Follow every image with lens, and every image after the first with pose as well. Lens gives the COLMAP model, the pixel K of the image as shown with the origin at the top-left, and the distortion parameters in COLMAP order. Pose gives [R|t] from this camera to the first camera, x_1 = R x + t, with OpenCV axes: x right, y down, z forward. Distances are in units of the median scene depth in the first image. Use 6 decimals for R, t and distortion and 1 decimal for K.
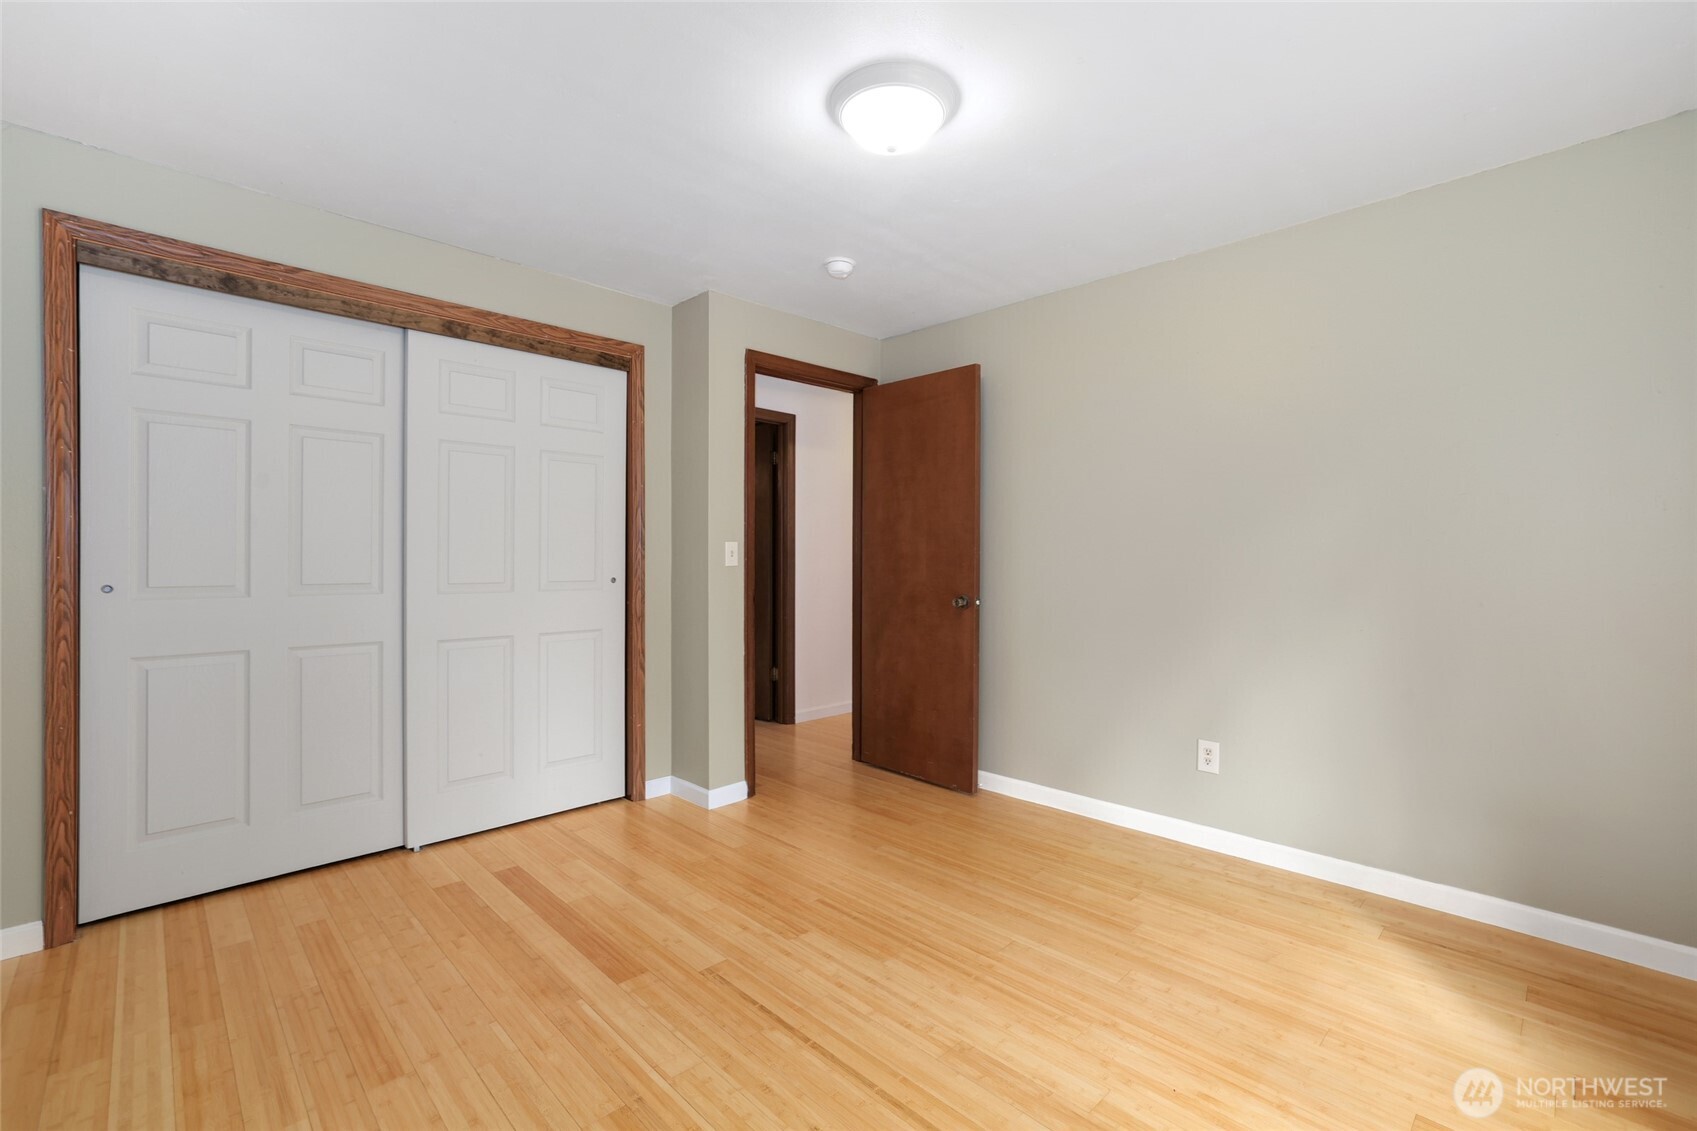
lens RADIAL K [[734.8, 0, 848.5], [0, 734.8, 565.5], [0, 0, 1]] dist [-0.050034, 0.017197]
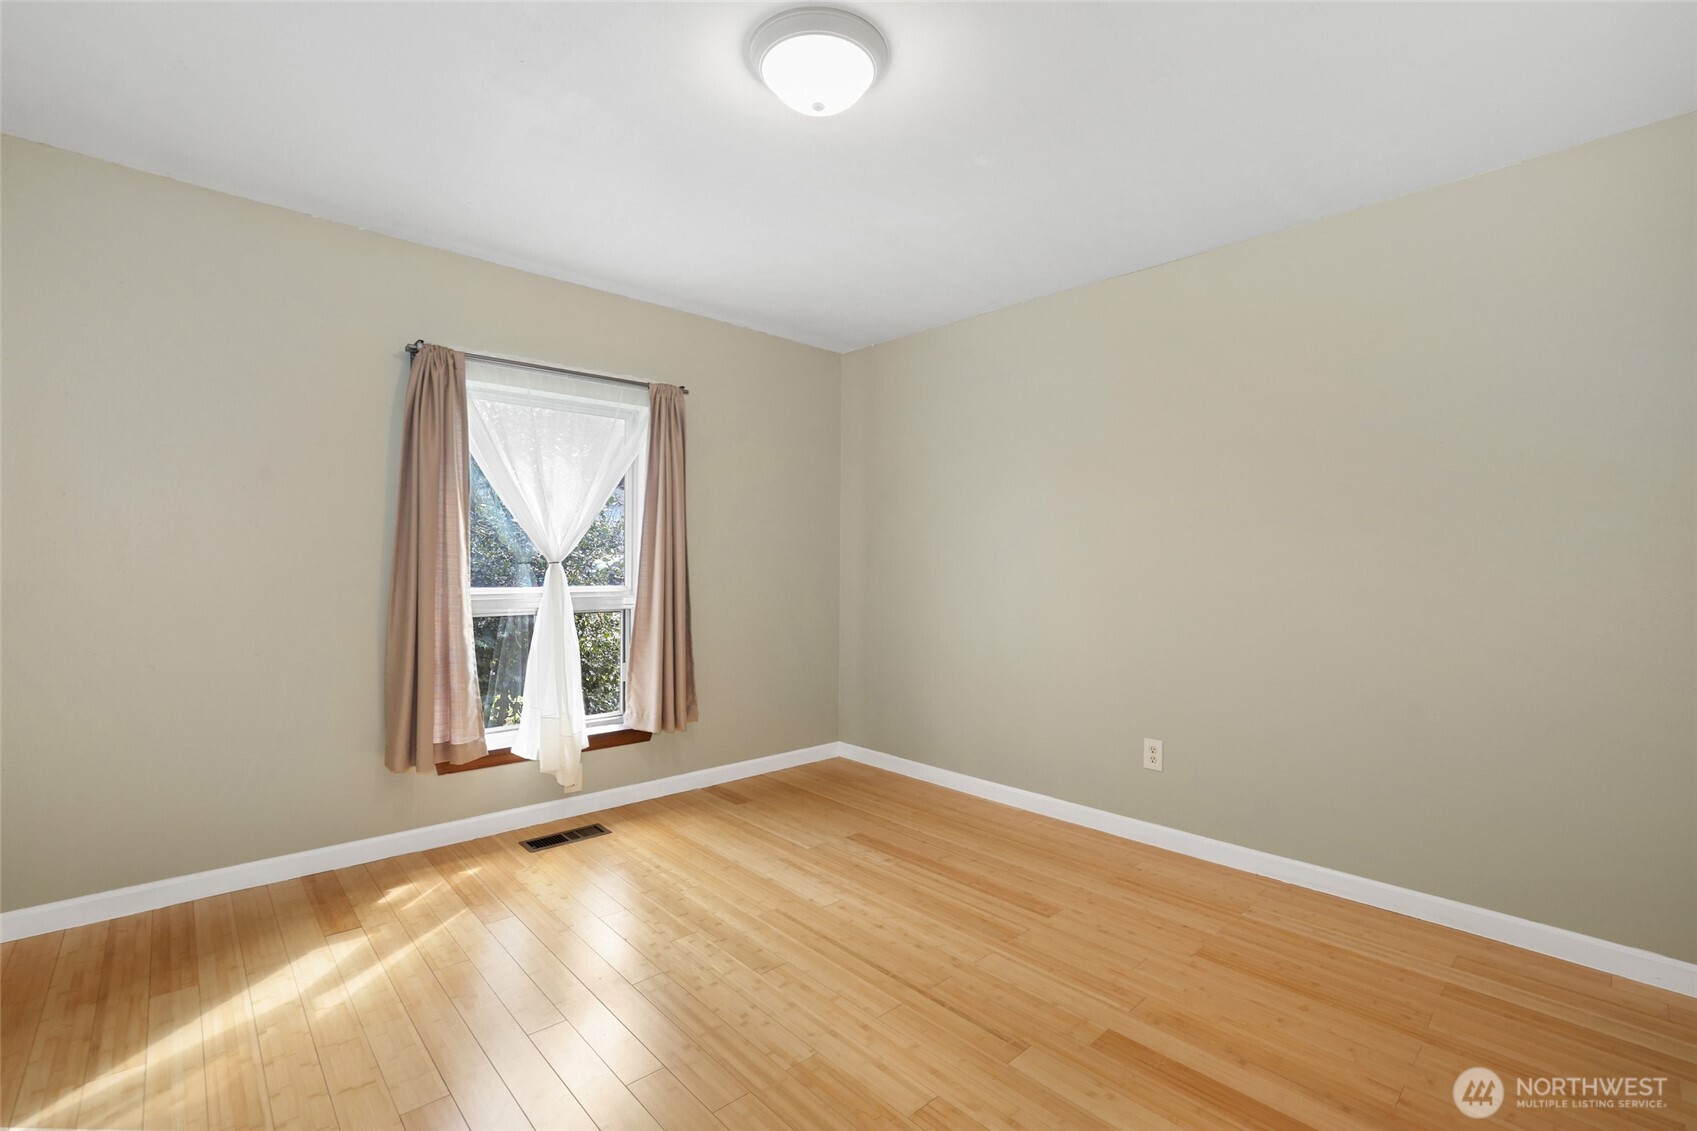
lens RADIAL K [[734.8, 0, 848.5], [0, 734.8, 565.5], [0, 0, 1]] dist [-0.050034, 0.017197]
pose [[-0.999528, -0.010521, 0.028868, -0.009971], [-0.010213, 0.999890, 0.010784, -0.013873], [-0.028978, 0.010484, -0.999525, 1.982045]]
